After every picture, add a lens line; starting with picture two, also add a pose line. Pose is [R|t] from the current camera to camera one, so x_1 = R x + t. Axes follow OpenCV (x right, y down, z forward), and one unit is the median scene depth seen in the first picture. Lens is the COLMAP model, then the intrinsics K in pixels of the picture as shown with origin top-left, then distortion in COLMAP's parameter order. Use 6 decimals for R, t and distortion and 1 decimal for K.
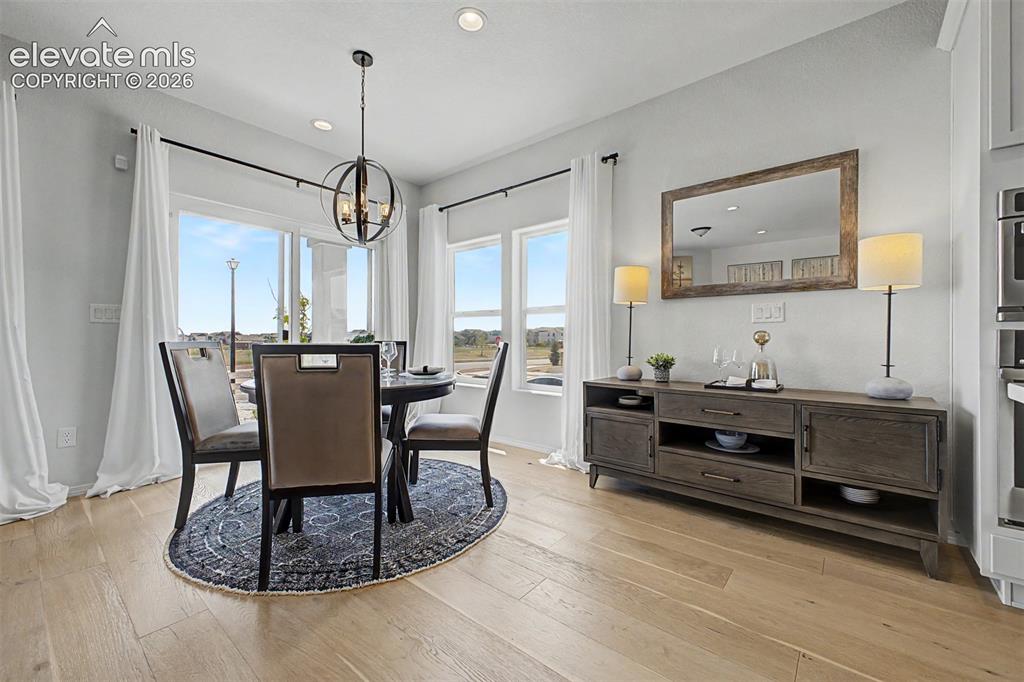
lens RADIAL K [[402.3, 0, 514.9], [0, 402.3, 339.5], [0, 0, 1]] dist [0.001470, -0.000367]
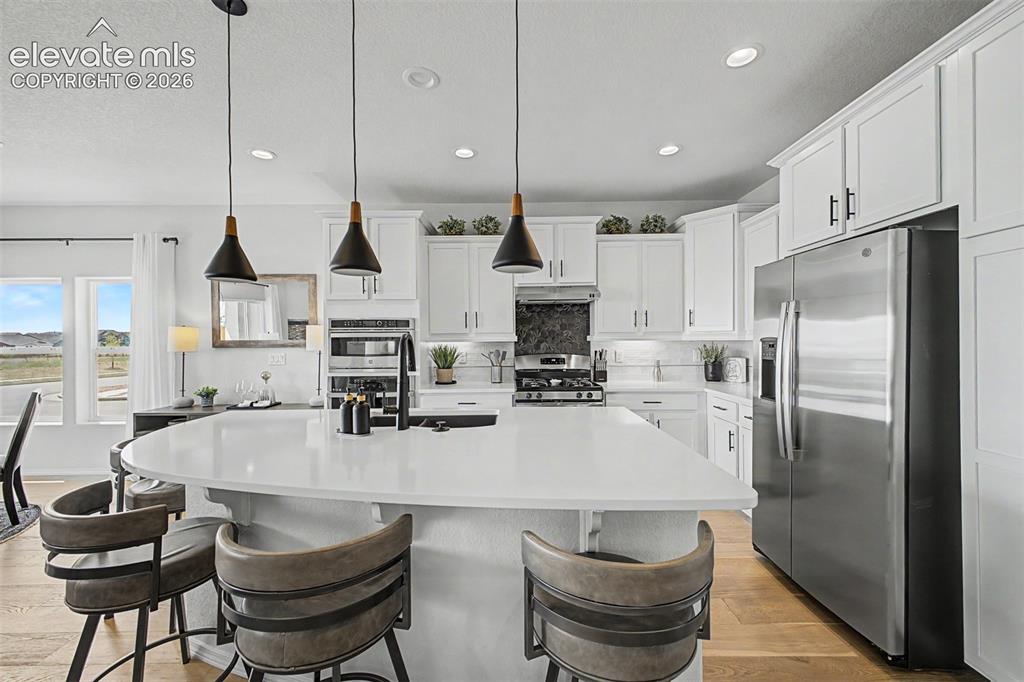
lens RADIAL K [[402.3, 0, 514.9], [0, 402.3, 339.5], [0, 0, 1]] dist [0.001470, -0.000367]
pose [[0.766522, -0.005818, 0.642192, 0.285390], [0.010316, 0.999941, -0.003255, -0.121067], [-0.642136, 0.009120, 0.766537, -0.835968]]
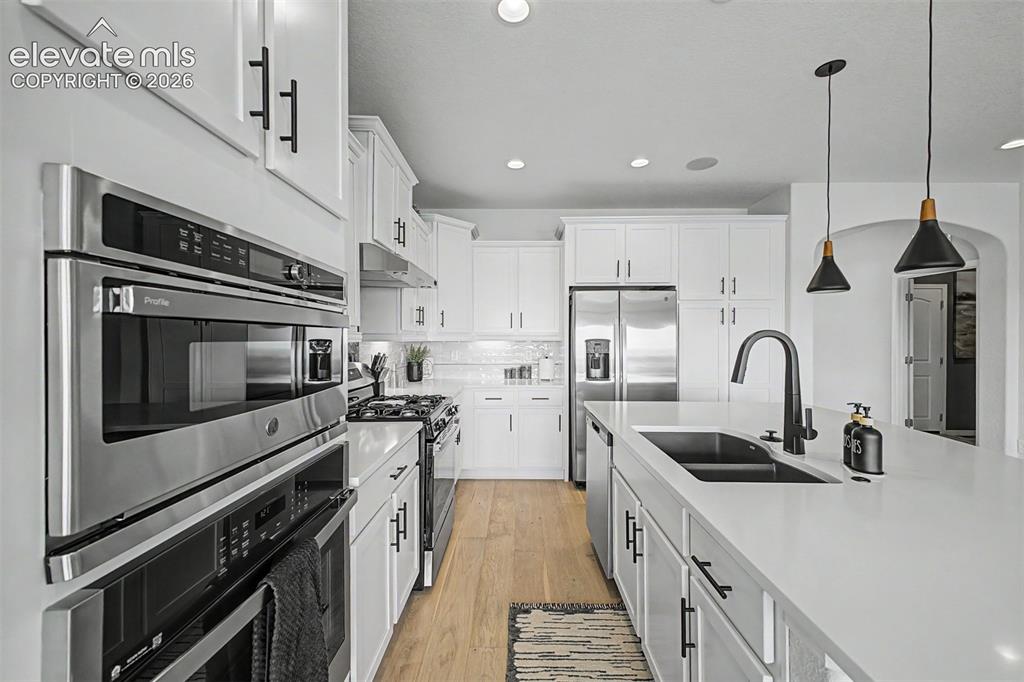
lens RADIAL K [[401.2, 0, 512.0], [0, 401.2, 341.0], [0, 0, 1]] dist [0.001182, 0.000104]
pose [[-0.631525, -0.008206, 0.775312, 0.404306], [-0.001209, 0.999953, 0.009599, -0.127455], [-0.775355, 0.005124, -0.631505, 0.502559]]
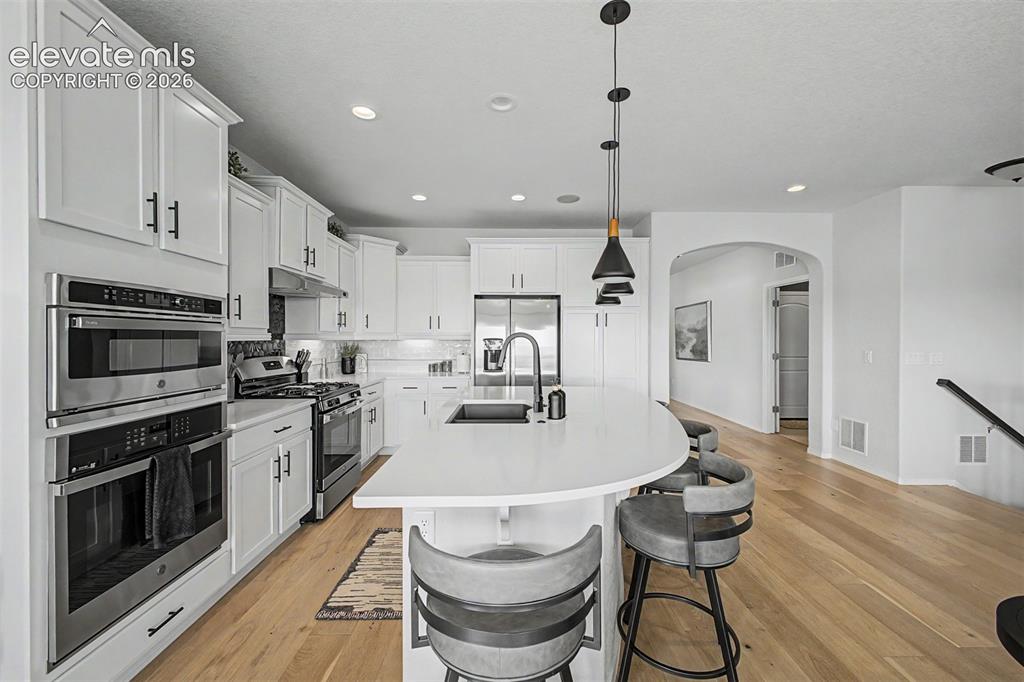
lens RADIAL K [[402.3, 0, 514.9], [0, 402.3, 339.5], [0, 0, 1]] dist [0.001470, -0.000367]
pose [[-0.654996, -0.006420, 0.755605, -0.031986], [-0.001676, 0.999974, 0.007044, -0.128750], [-0.755630, 0.003347, -0.654990, 0.446045]]
